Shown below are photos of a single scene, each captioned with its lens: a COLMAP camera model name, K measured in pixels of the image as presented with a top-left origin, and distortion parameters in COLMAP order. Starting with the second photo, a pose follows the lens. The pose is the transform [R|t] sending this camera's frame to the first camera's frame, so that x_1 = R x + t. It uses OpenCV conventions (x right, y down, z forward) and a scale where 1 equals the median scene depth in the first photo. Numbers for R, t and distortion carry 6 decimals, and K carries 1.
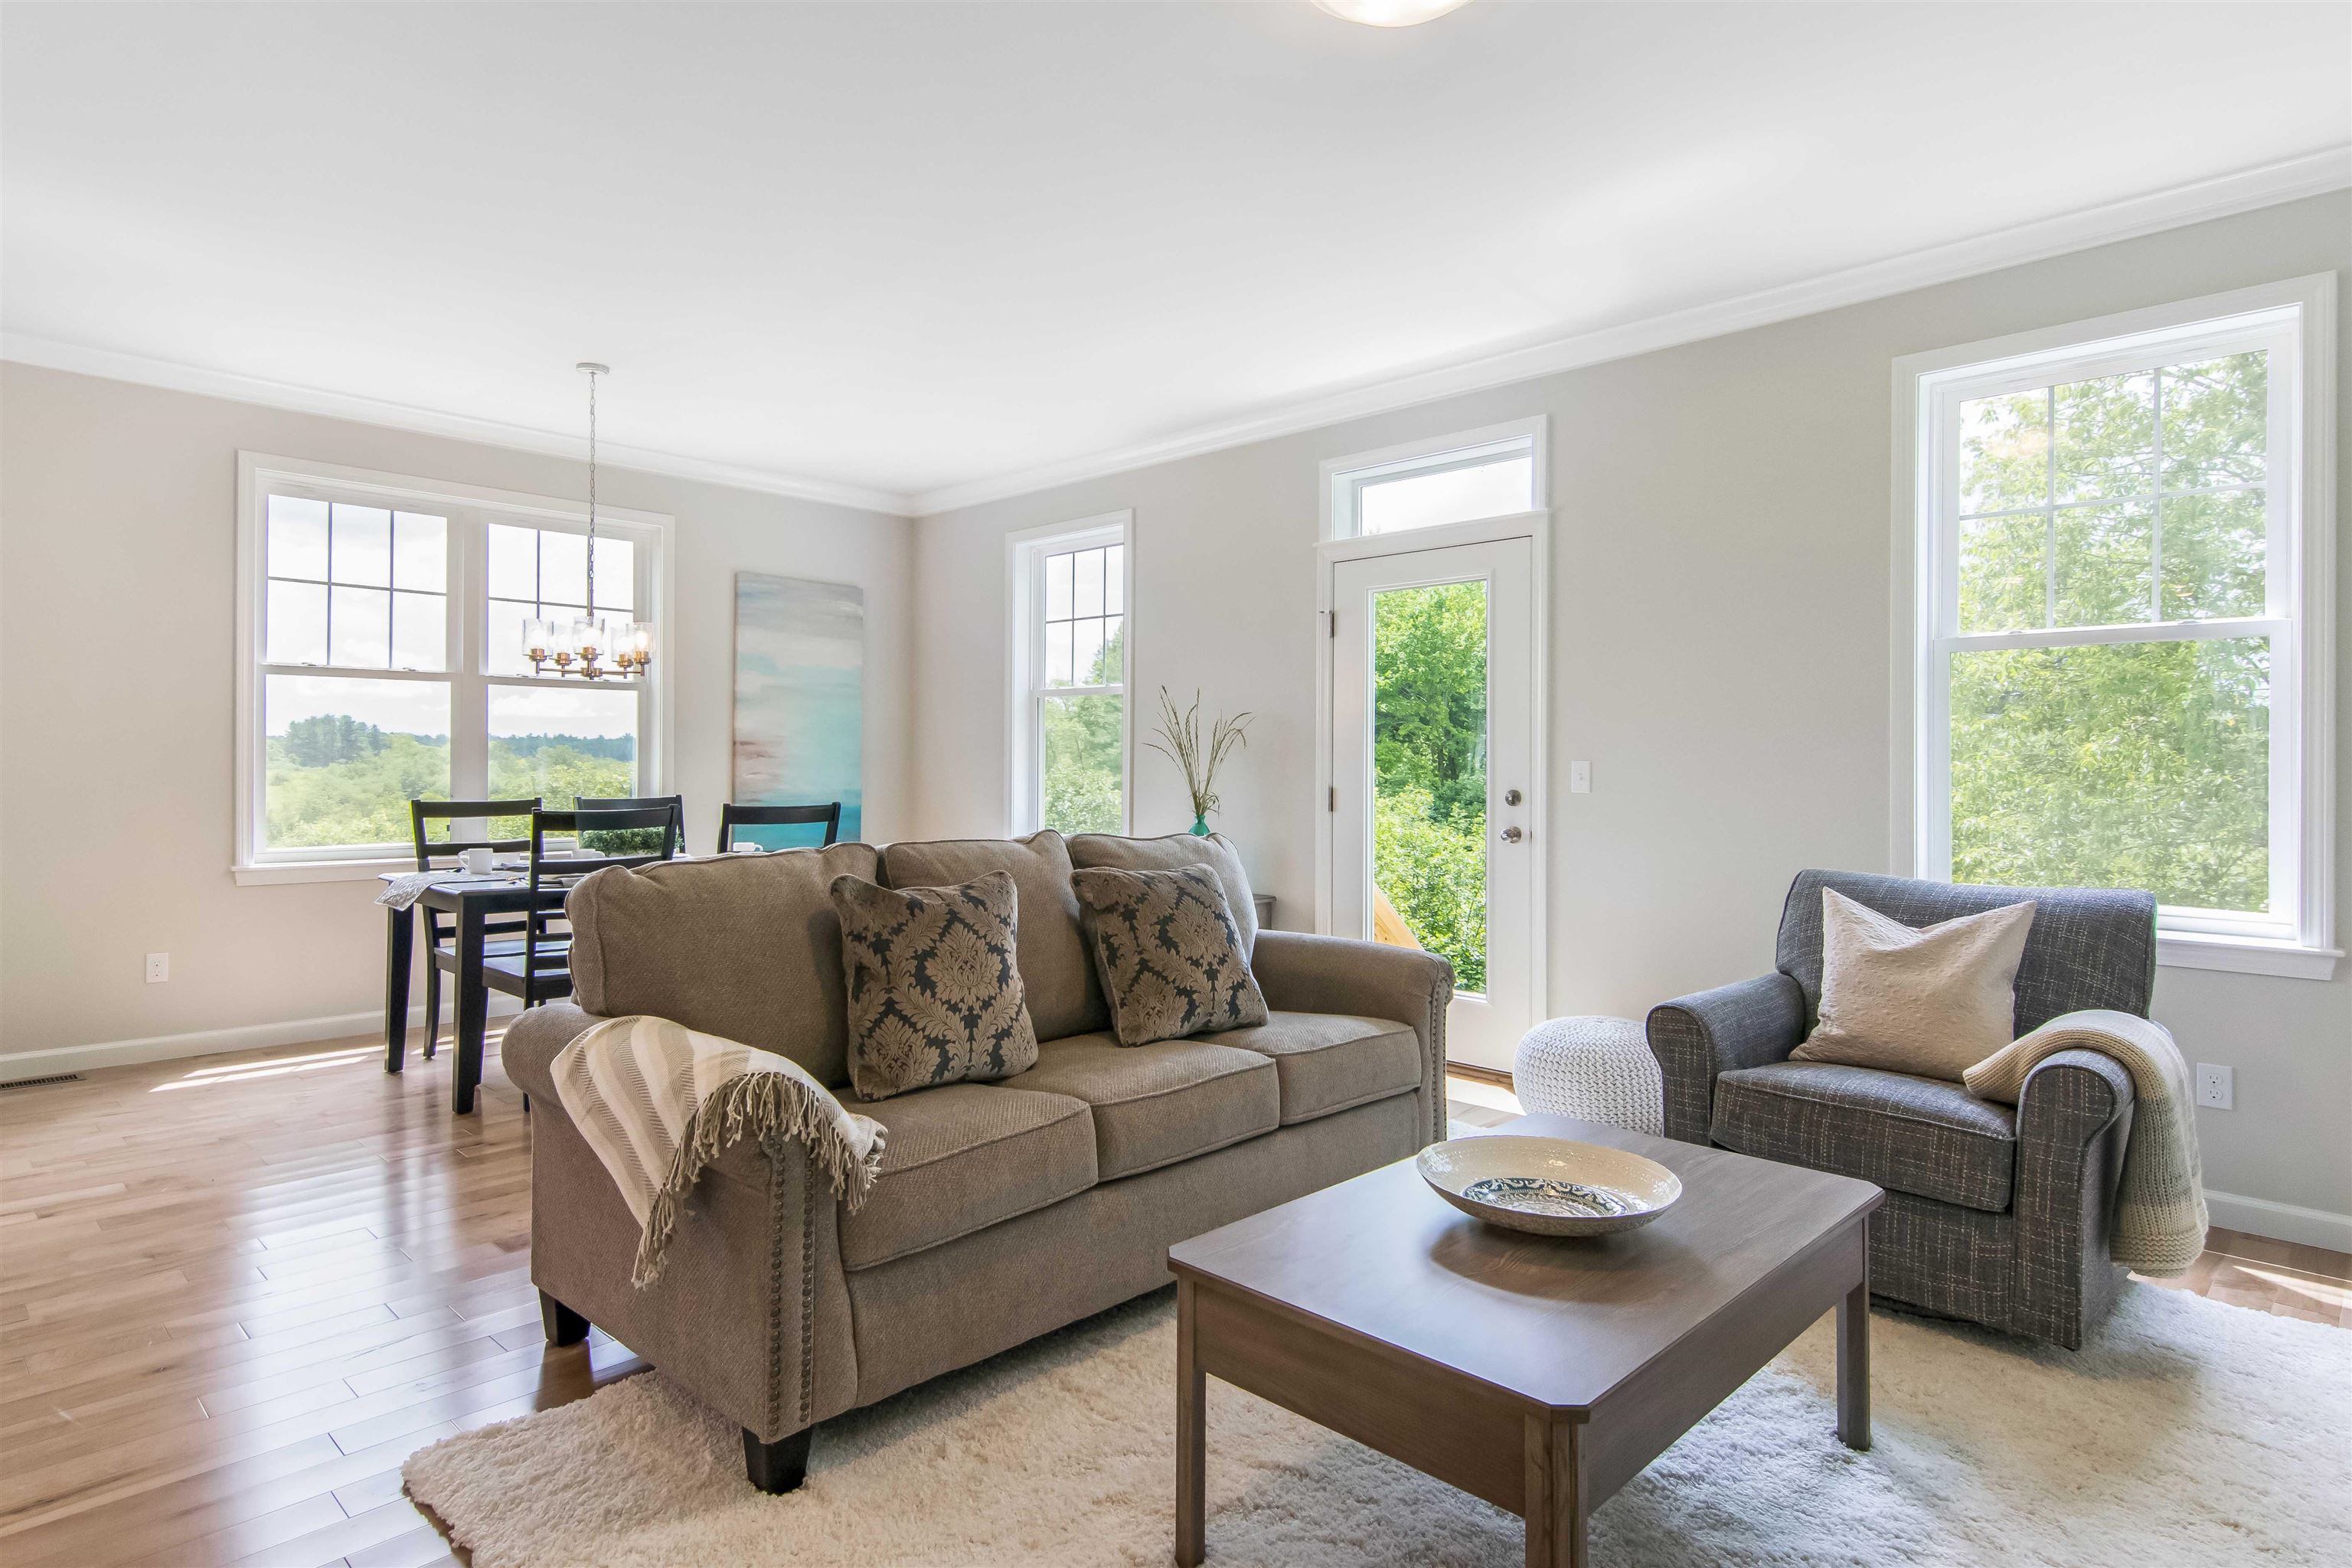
lens RADIAL K [[1218.1, 0, 1165.9], [0, 1218.1, 767.7], [0, 0, 1]] dist [0.013223, -0.004945]
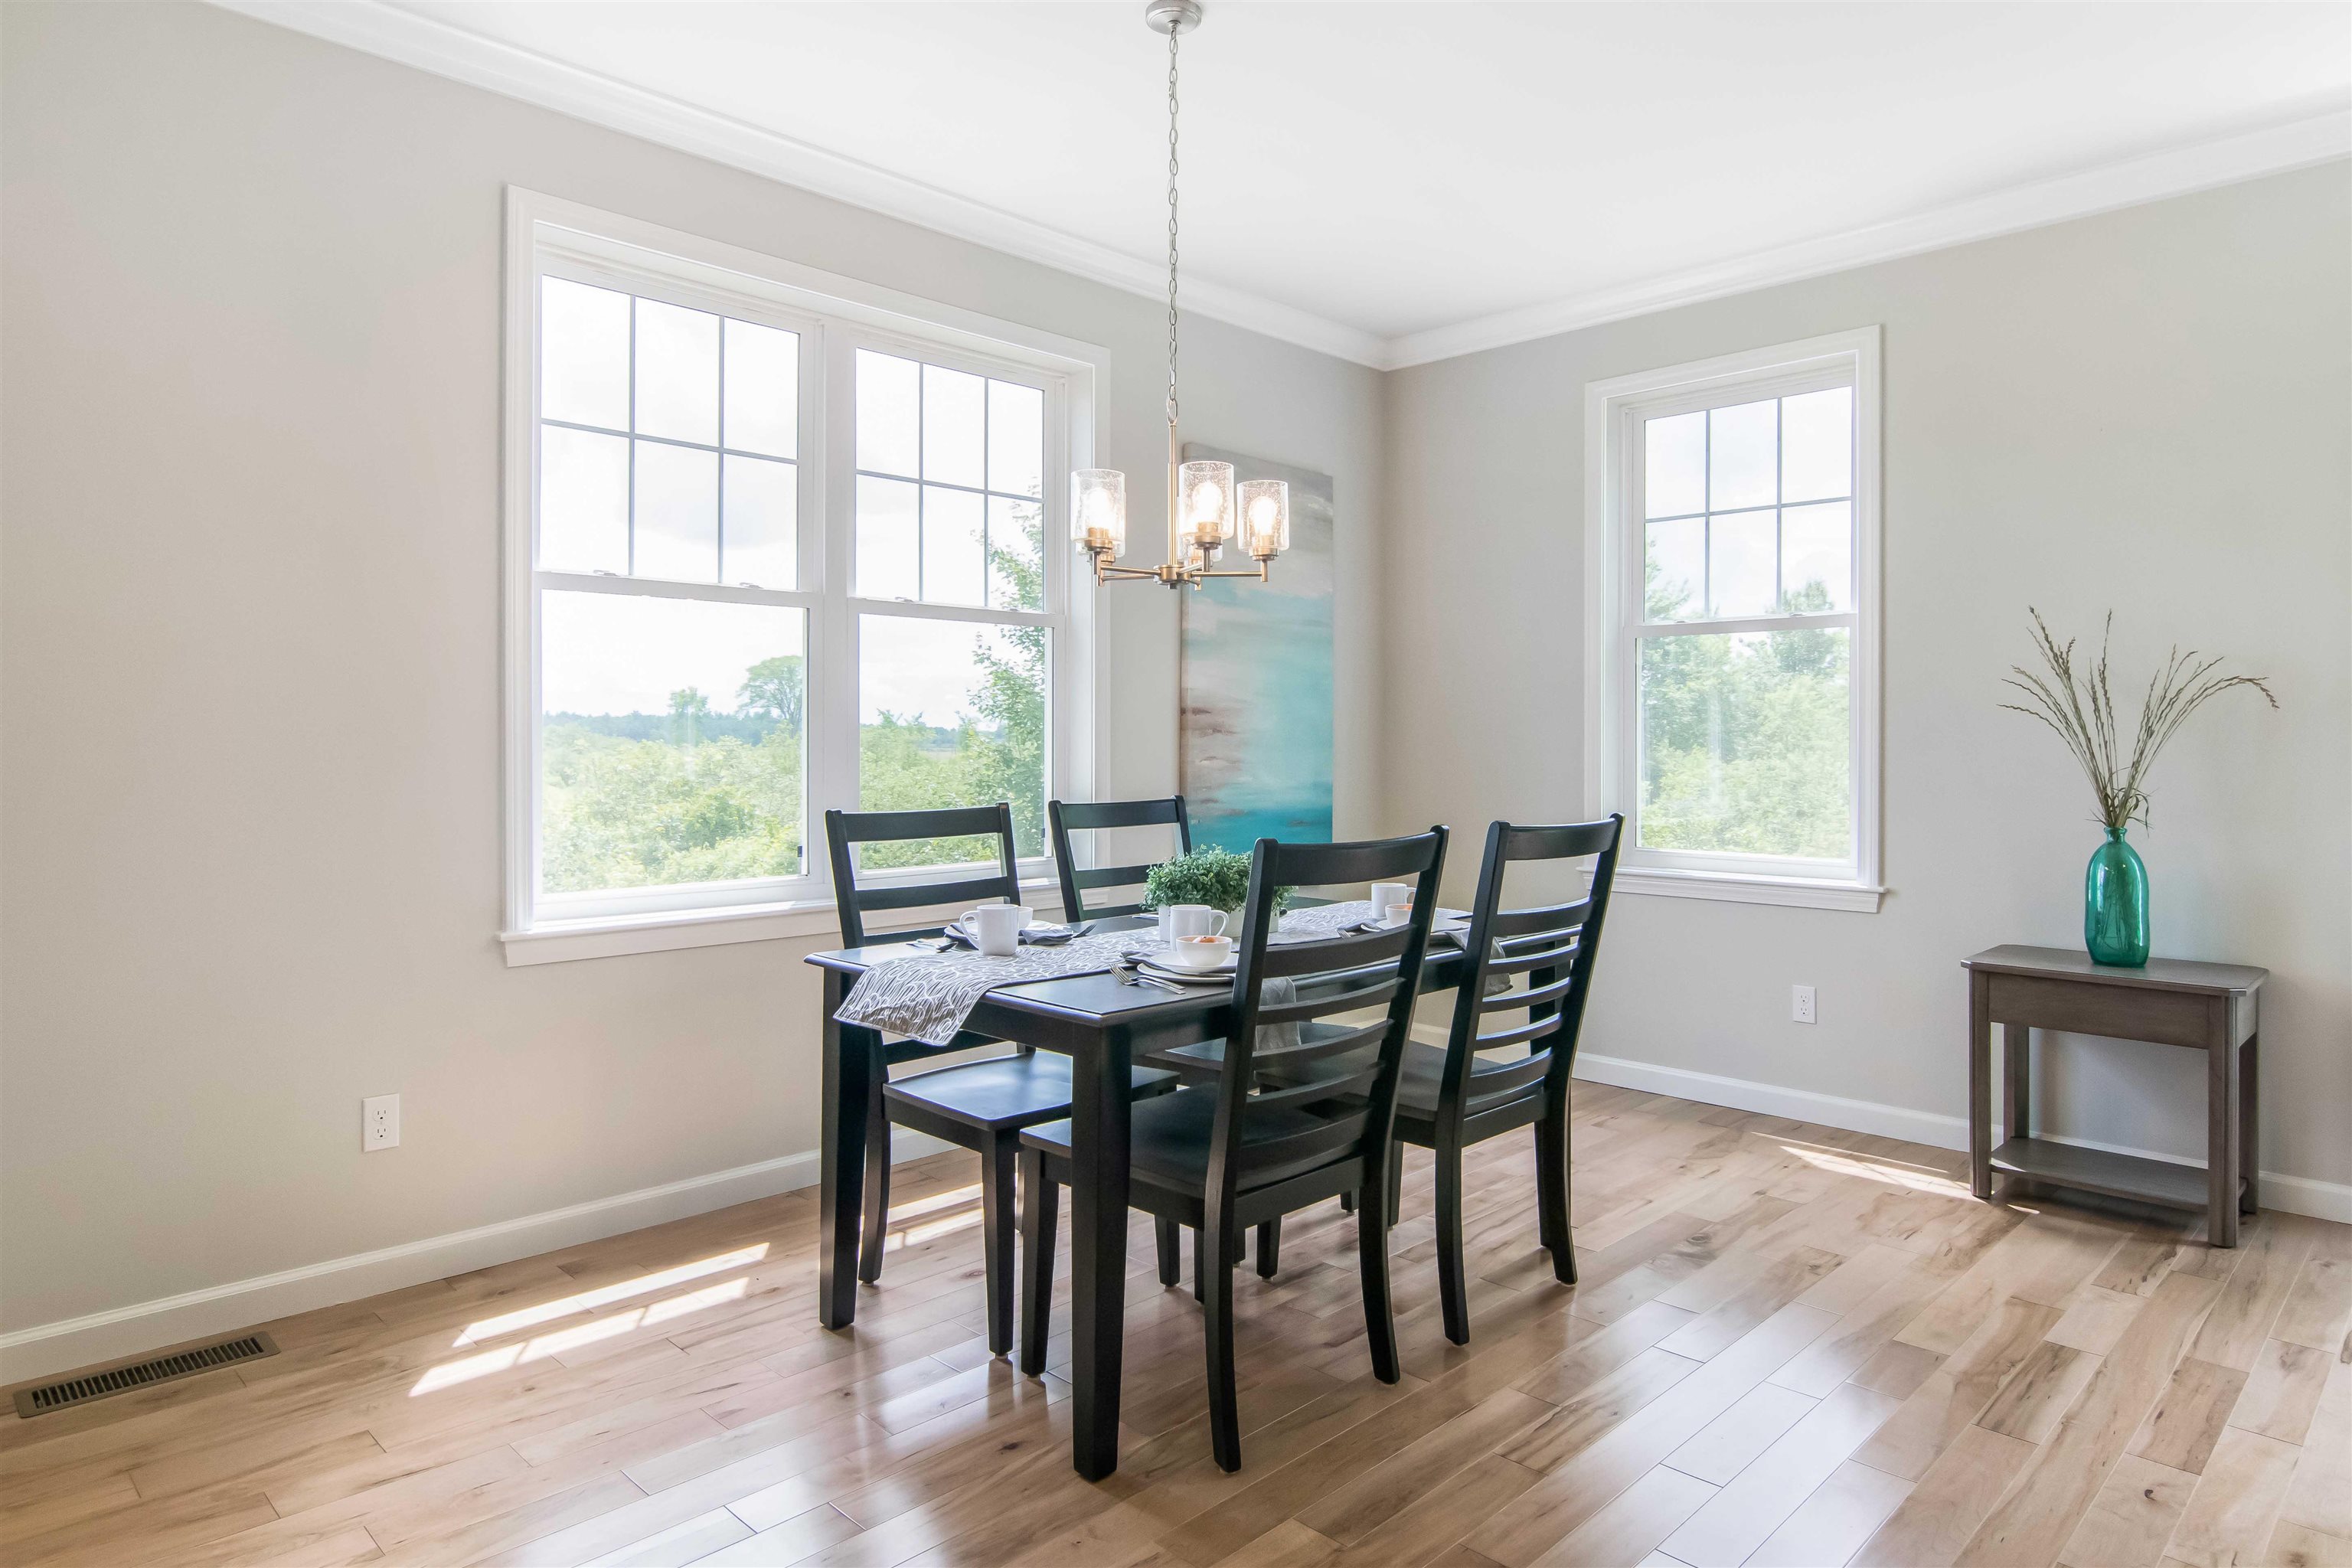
lens RADIAL K [[1344.4, 0, 1222.8], [0, 1344.4, 747.7], [0, 0, 1]] dist [0.002822, -0.002208]
pose [[0.999980, -0.003872, 0.004906, -0.394397], [0.003867, 0.999992, 0.000938, -0.001842], [-0.004910, -0.000919, 0.999988, 0.350327]]
